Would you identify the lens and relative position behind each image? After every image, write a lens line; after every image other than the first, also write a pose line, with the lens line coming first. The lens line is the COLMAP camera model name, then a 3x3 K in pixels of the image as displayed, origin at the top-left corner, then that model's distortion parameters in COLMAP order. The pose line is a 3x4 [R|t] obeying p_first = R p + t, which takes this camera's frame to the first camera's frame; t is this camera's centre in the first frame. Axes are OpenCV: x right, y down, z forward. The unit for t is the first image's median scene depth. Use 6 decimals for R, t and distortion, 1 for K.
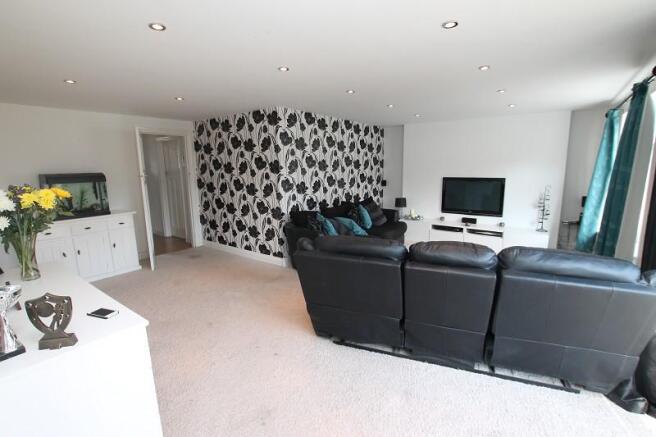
lens RADIAL K [[309.0, 0, 327.0], [0, 309.0, 219.2], [0, 0, 1]] dist [-0.040446, 0.000635]
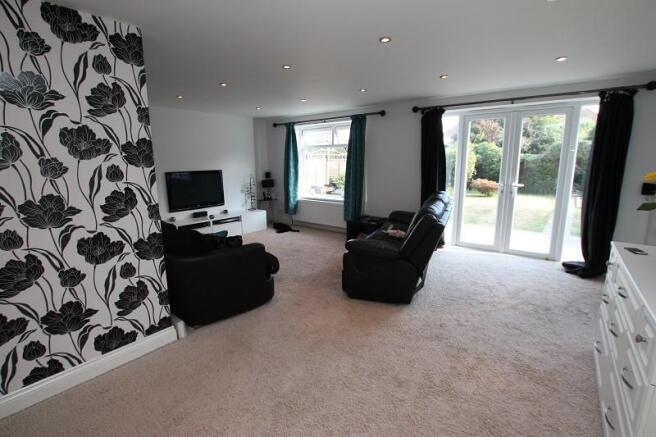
lens RADIAL K [[309.0, 0, 327.0], [0, 309.0, 219.2], [0, 0, 1]] dist [-0.040446, 0.000635]
pose [[0.029164, -0.176376, 0.983891, -0.558152], [0.179941, 0.969156, 0.168401, -0.082934], [-0.983245, 0.172131, 0.060002, 0.606930]]
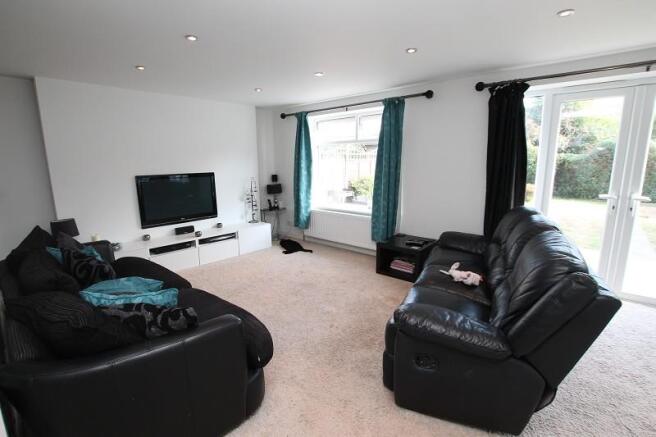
lens RADIAL K [[309.0, 0, 327.0], [0, 309.0, 219.2], [0, 0, 1]] dist [-0.040446, 0.000635]
pose [[0.077538, -0.174171, 0.981658, -0.283299], [0.179612, 0.970953, 0.158085, -0.088842], [-0.980677, 0.164060, 0.106569, 0.634299]]
